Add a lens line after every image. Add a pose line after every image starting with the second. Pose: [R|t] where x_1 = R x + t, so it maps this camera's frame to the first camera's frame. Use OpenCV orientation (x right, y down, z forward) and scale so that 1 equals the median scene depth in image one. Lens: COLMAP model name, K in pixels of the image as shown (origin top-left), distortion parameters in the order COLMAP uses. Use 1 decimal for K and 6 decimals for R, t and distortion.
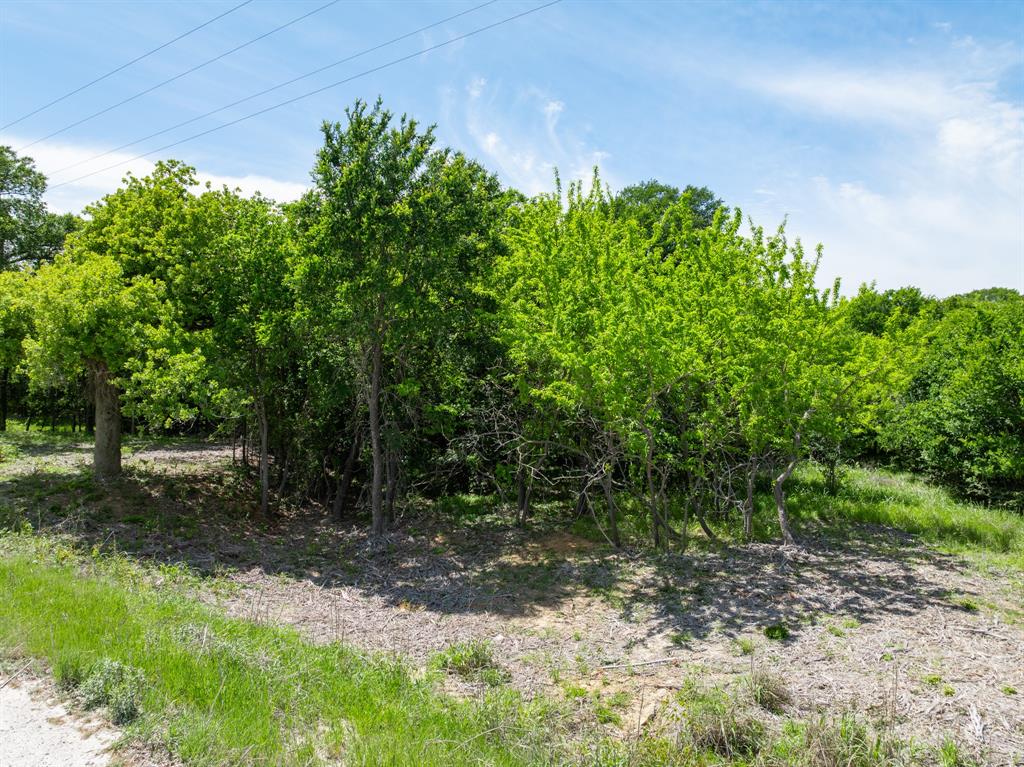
lens RADIAL K [[717.5, 0, 509.4], [0, 717.5, 384.7], [0, 0, 1]] dist [-0.038356, 0.023376]
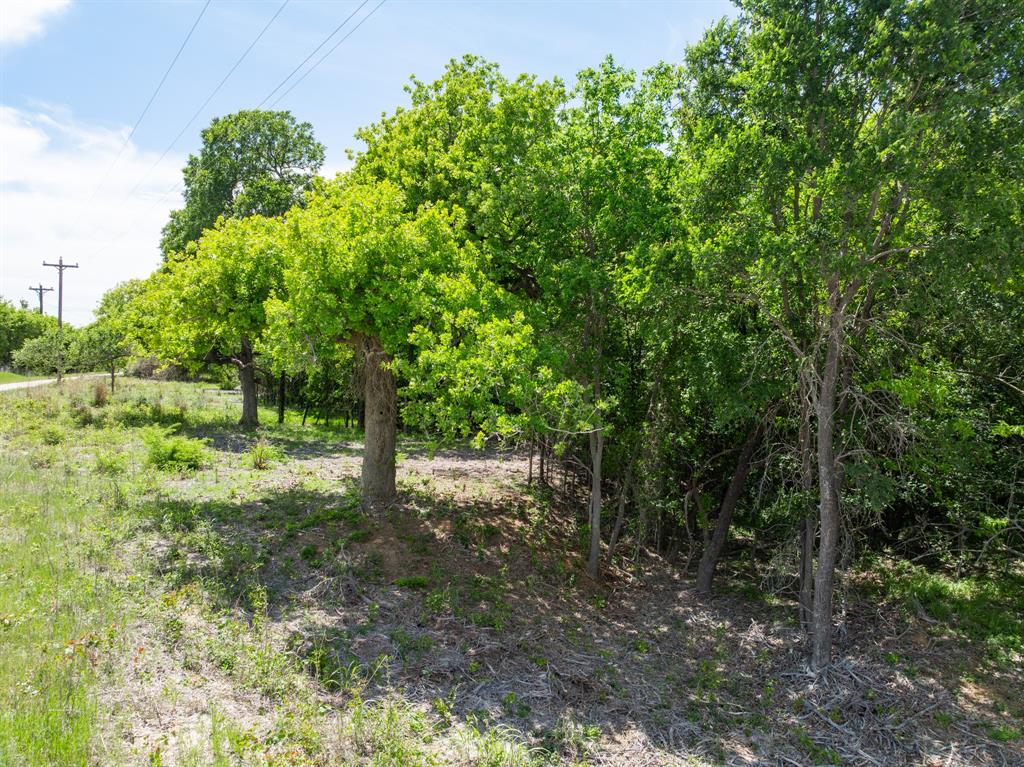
lens RADIAL K [[717.5, 0, 507.9], [0, 717.5, 384.3], [0, 0, 1]] dist [-0.038356, 0.023376]
pose [[0.943041, 0.020126, -0.332067, -0.235171], [-0.019359, 0.999797, 0.005617, 0.005386], [0.332113, 0.001132, 0.943239, 0.414811]]
